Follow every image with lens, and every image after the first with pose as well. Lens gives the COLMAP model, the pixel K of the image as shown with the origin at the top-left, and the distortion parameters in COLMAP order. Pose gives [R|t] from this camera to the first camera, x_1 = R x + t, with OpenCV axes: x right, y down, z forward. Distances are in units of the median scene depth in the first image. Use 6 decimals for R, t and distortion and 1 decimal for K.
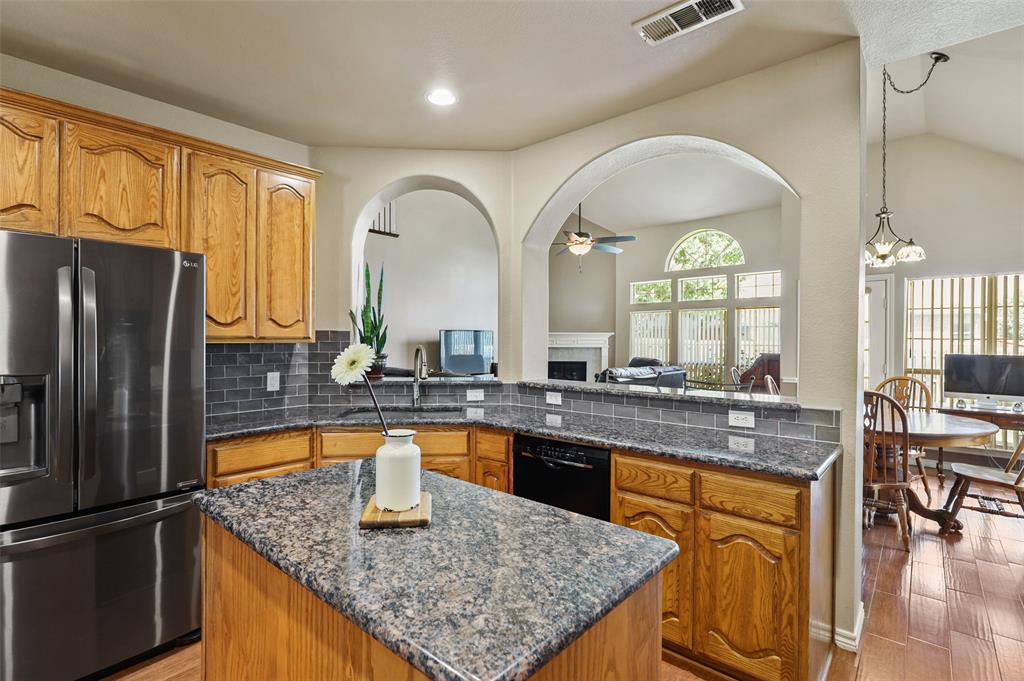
lens RADIAL K [[481.7, 0, 512.4], [0, 481.7, 336.9], [0, 0, 1]] dist [0.008167, 0.001343]
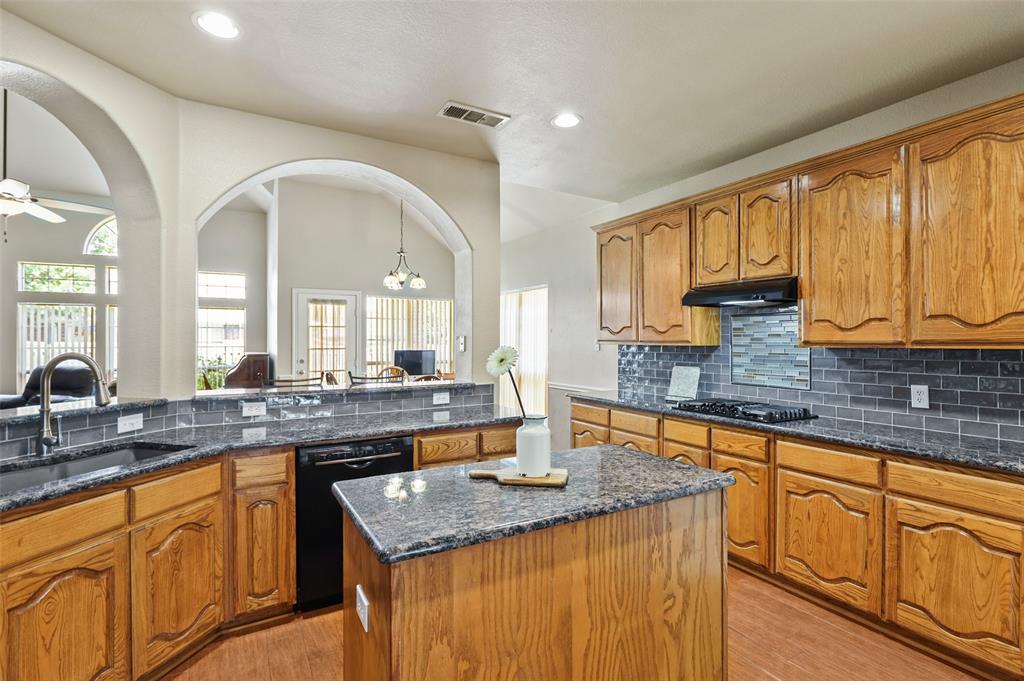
lens RADIAL K [[481.7, 0, 520.9], [0, 481.7, 340.4], [0, 0, 1]] dist [0.008167, 0.001343]
pose [[0.326206, -0.004367, 0.945288, -0.666268], [-0.002447, 0.999982, 0.005464, -0.005416], [-0.945295, -0.004095, 0.326190, 0.283376]]
